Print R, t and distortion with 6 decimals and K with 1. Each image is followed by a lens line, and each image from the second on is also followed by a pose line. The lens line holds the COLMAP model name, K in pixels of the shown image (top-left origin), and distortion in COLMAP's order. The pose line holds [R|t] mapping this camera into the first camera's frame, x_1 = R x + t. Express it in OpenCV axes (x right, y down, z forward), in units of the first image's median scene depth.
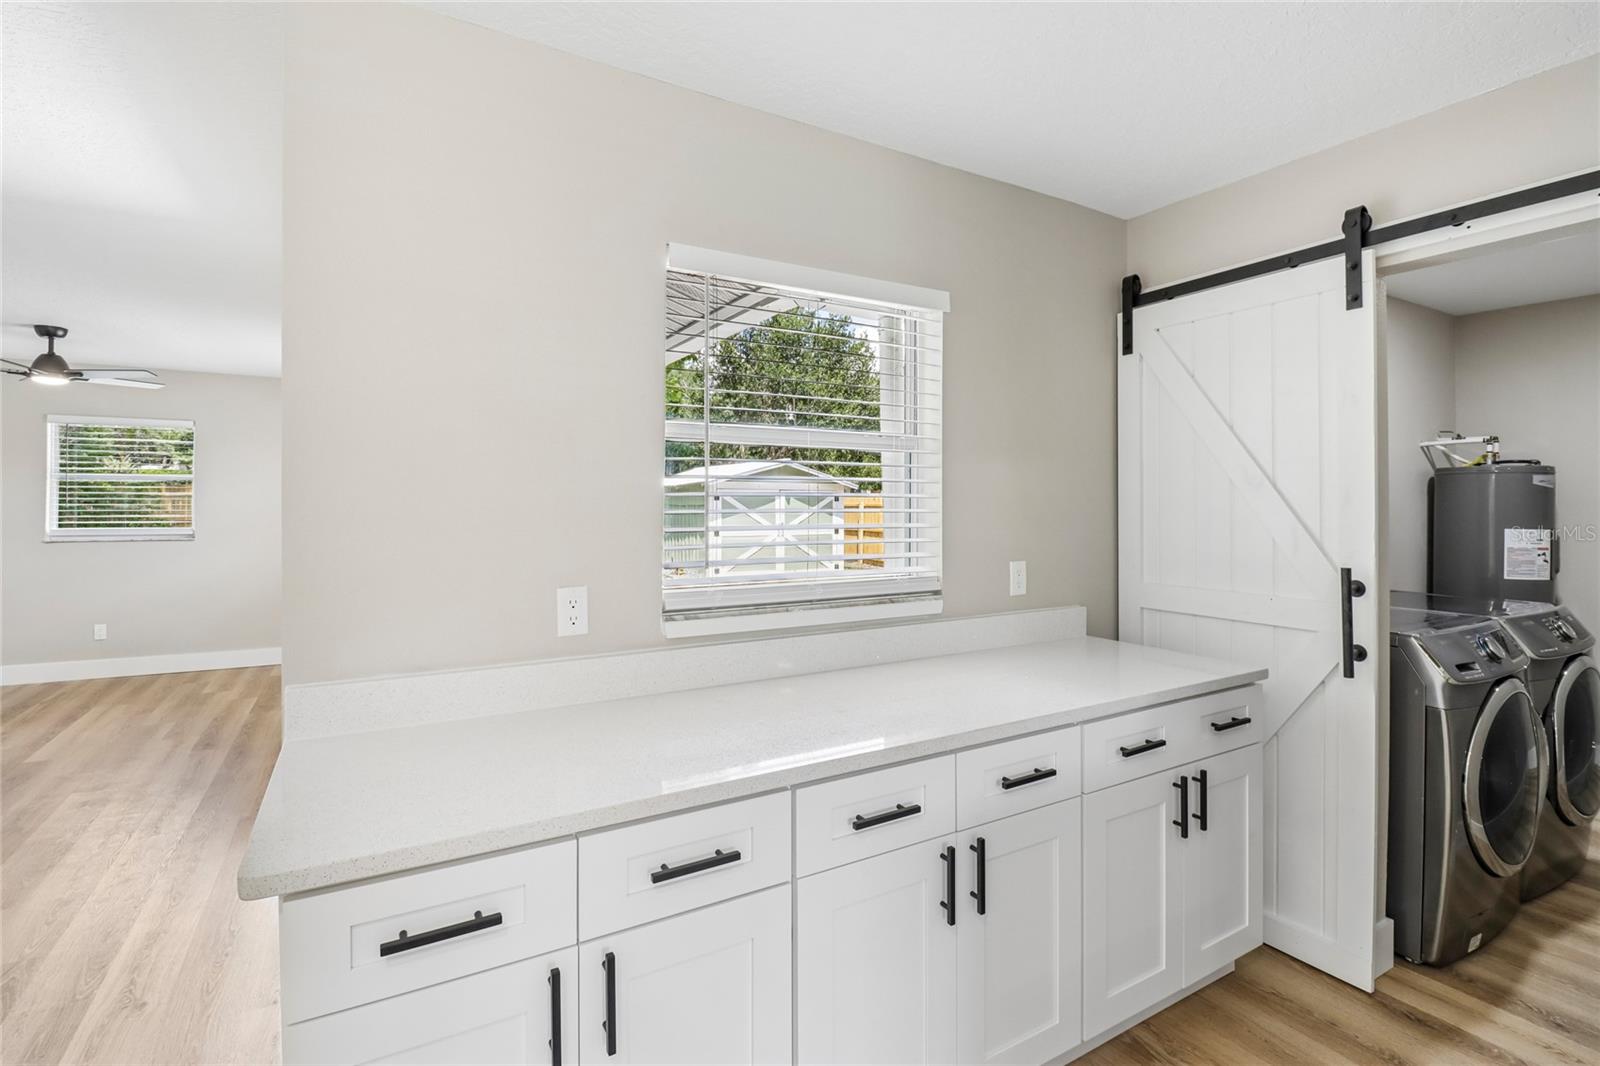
lens RADIAL K [[731.1, 0, 794.7], [0, 731.1, 495.8], [0, 0, 1]] dist [0.000564, -0.015003]
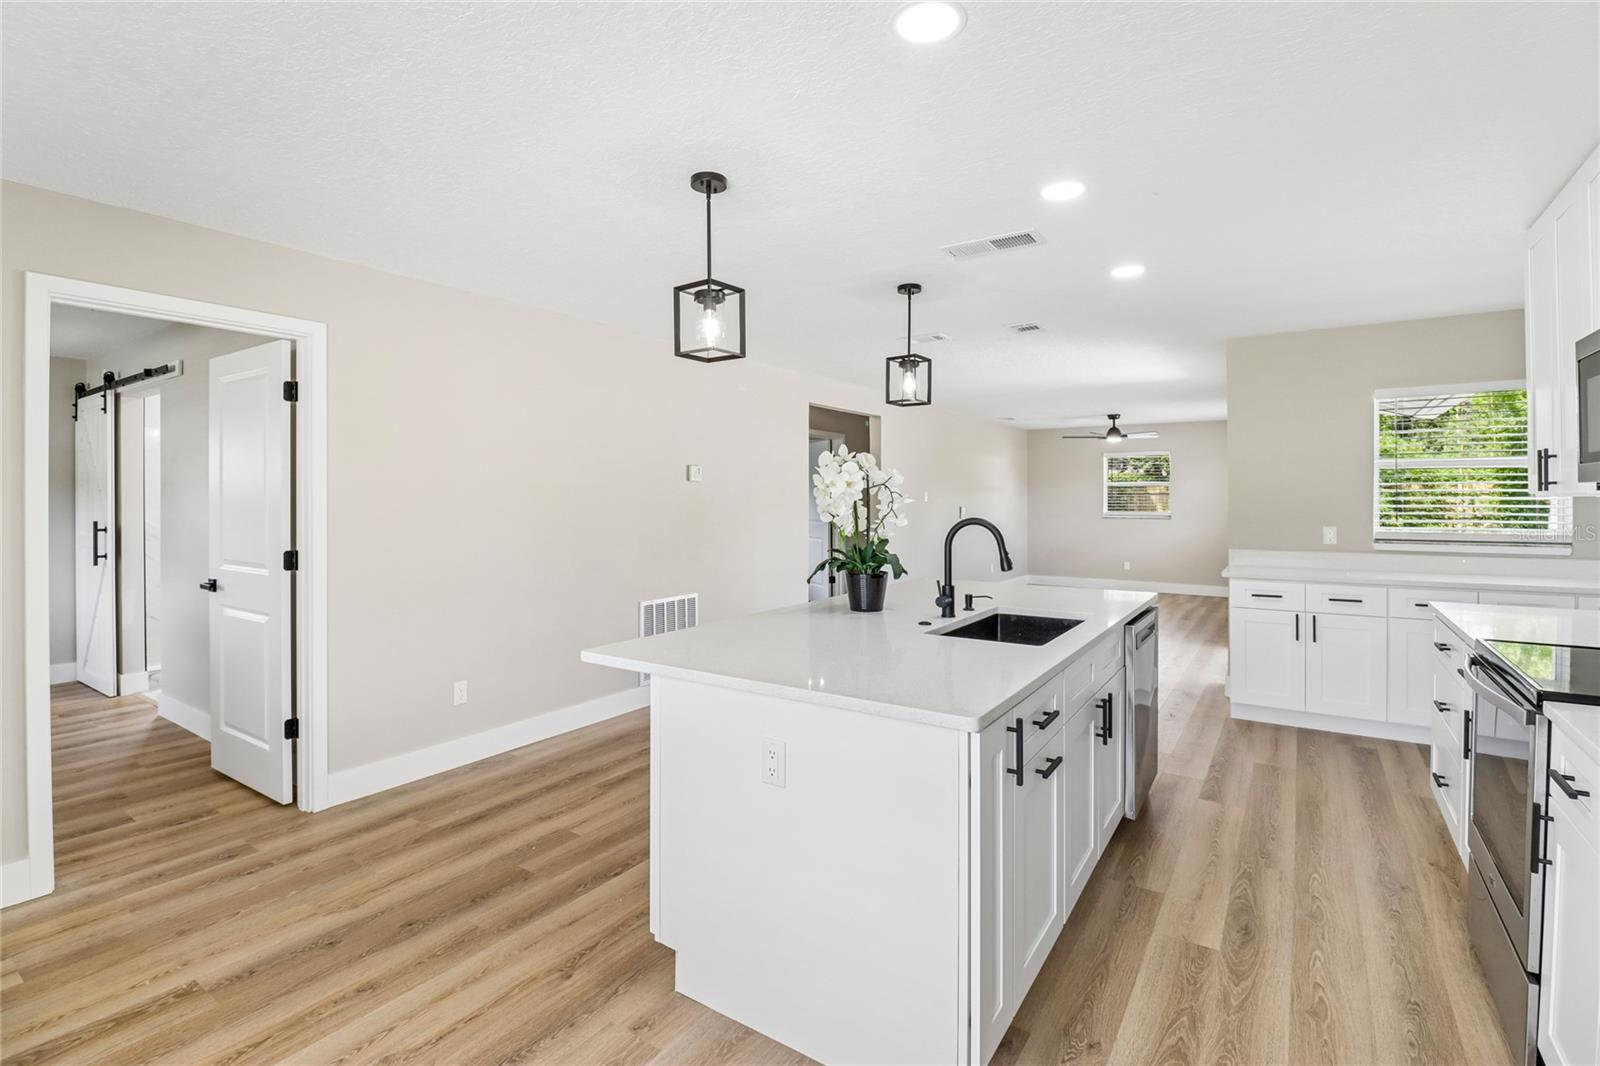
lens RADIAL K [[746.0, 0, 802.2], [0, 746.0, 500.3], [0, 0, 1]] dist [-0.001126, -0.011923]
pose [[0.442840, 0.000459, -0.896601, 0.528825], [0.008242, 0.999956, 0.004583, 0.000237], [0.896563, -0.009420, 0.442816, -0.803061]]
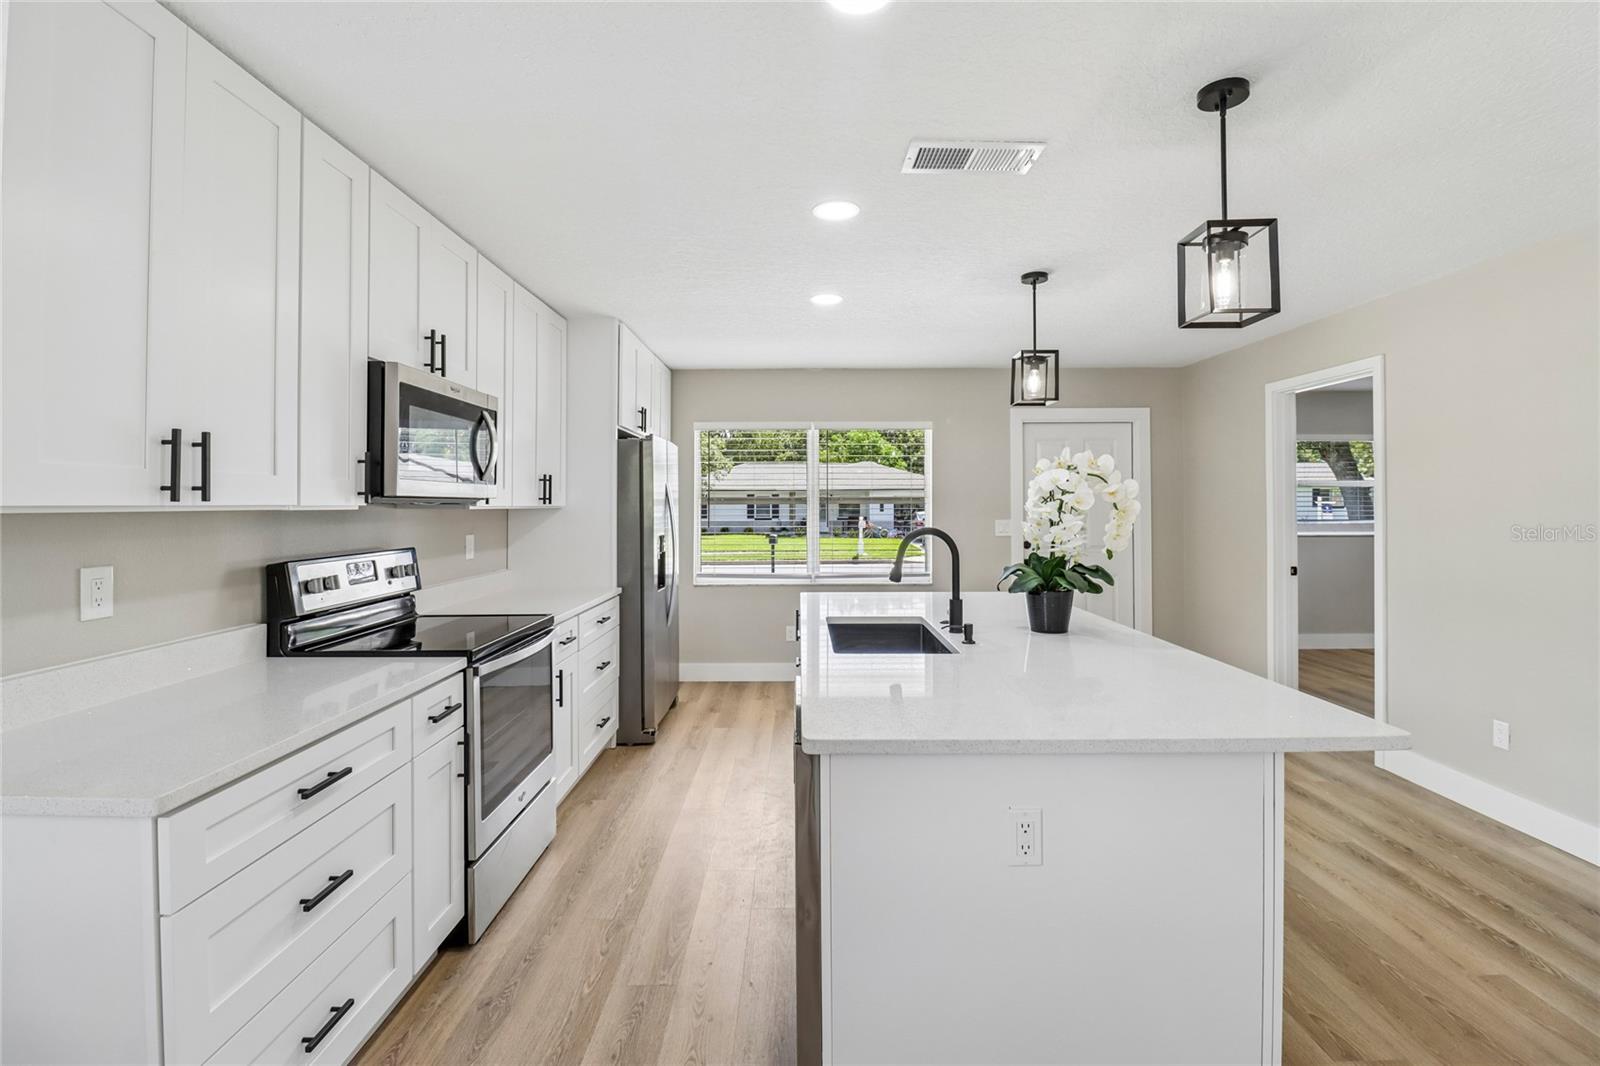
lens RADIAL K [[746.0, 0, 802.2], [0, 746.0, 500.3], [0, 0, 1]] dist [-0.001126, -0.011923]
pose [[-0.863248, 0.001660, 0.504777, -0.221183], [-0.002544, 0.999968, -0.007640, 0.001658], [-0.504774, -0.007879, -0.863216, 0.226744]]
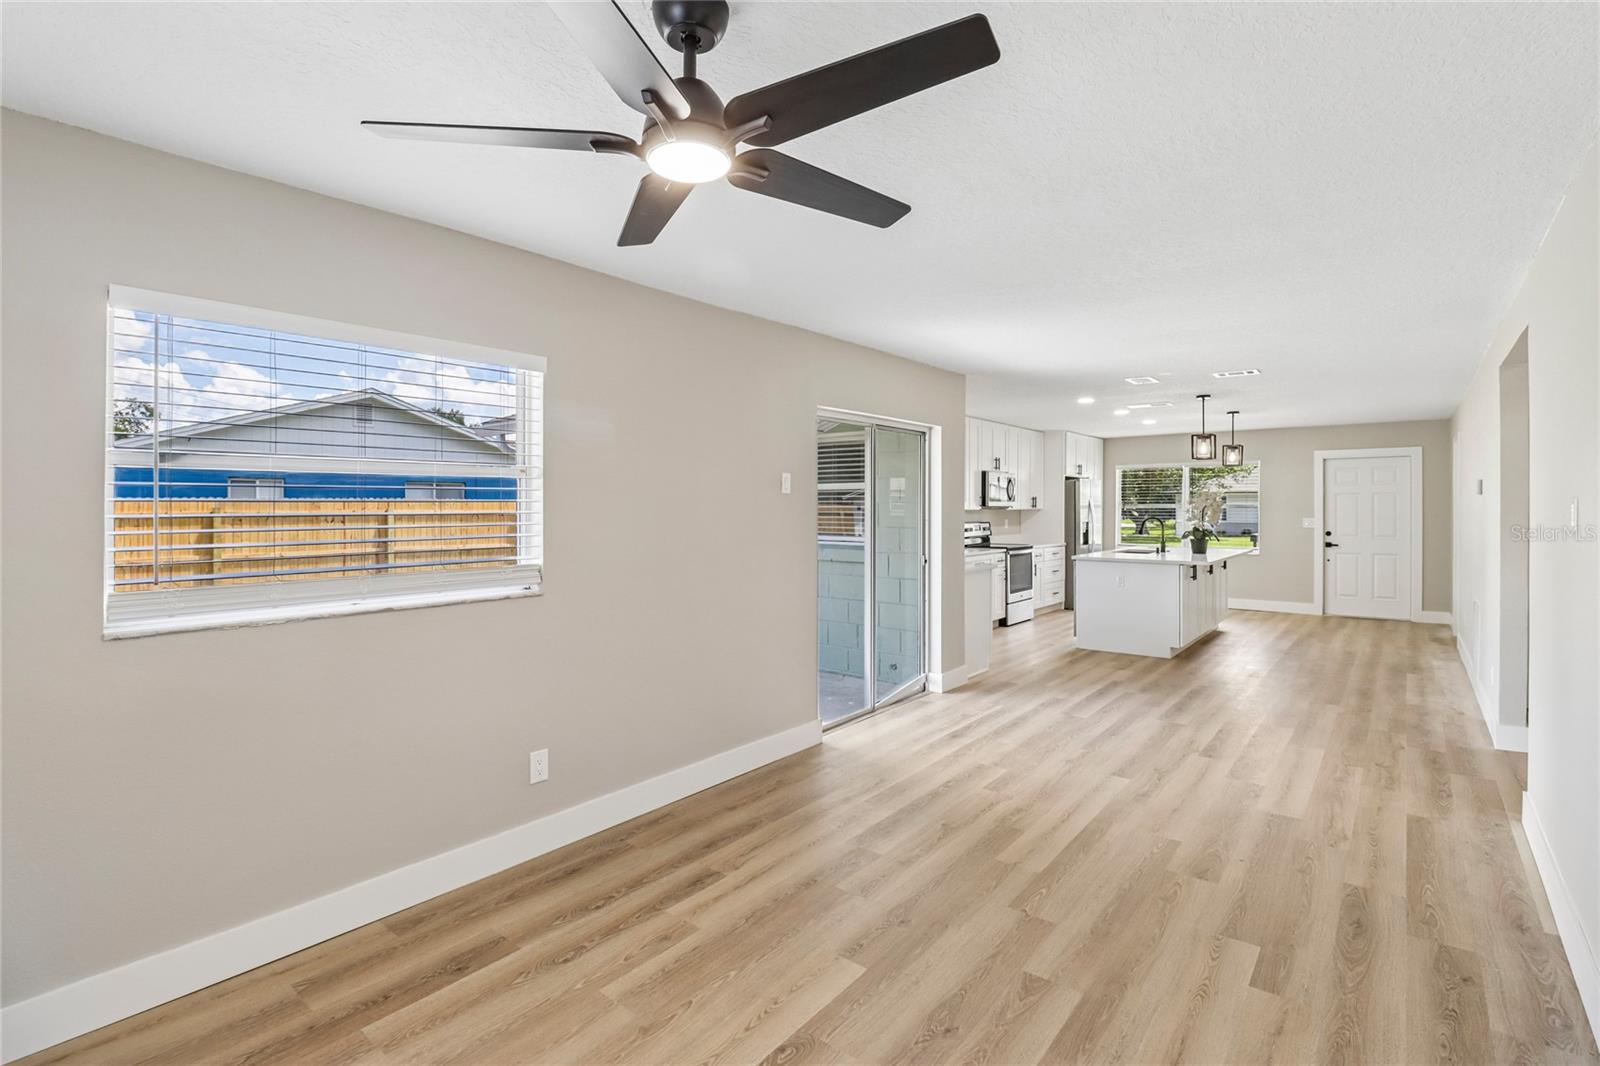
lens RADIAL K [[746.0, 0, 802.2], [0, 746.0, 500.3], [0, 0, 1]] dist [-0.001126, -0.011923]
pose [[-0.359045, 0.005334, 0.933305, -1.437333], [-0.005768, 0.999952, -0.007934, -0.001735], [-0.933302, -0.008232, -0.358997, 1.133133]]
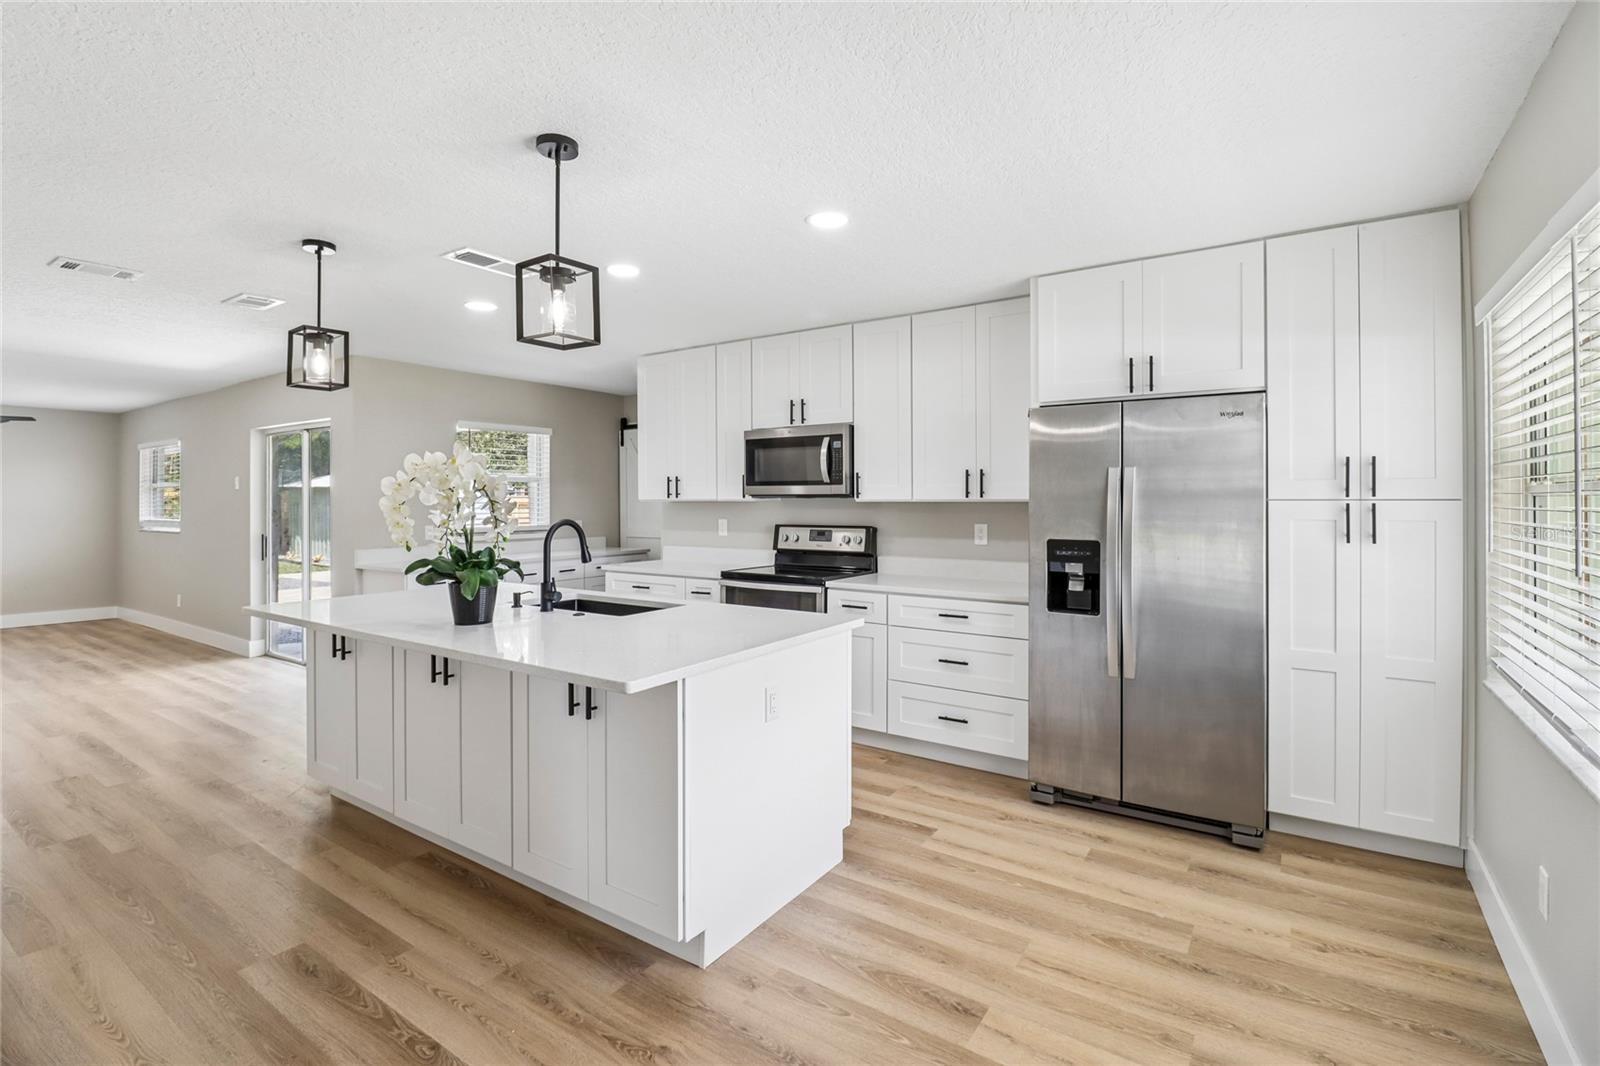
lens RADIAL K [[741.2, 0, 806.7], [0, 741.2, 497.4], [0, 0, 1]] dist [0.001713, -0.007588]
pose [[0.895987, -0.002522, 0.444074, -0.107155], [0.001169, 0.999994, 0.003320, -0.004697], [-0.444080, -0.002456, 0.895984, -1.154336]]
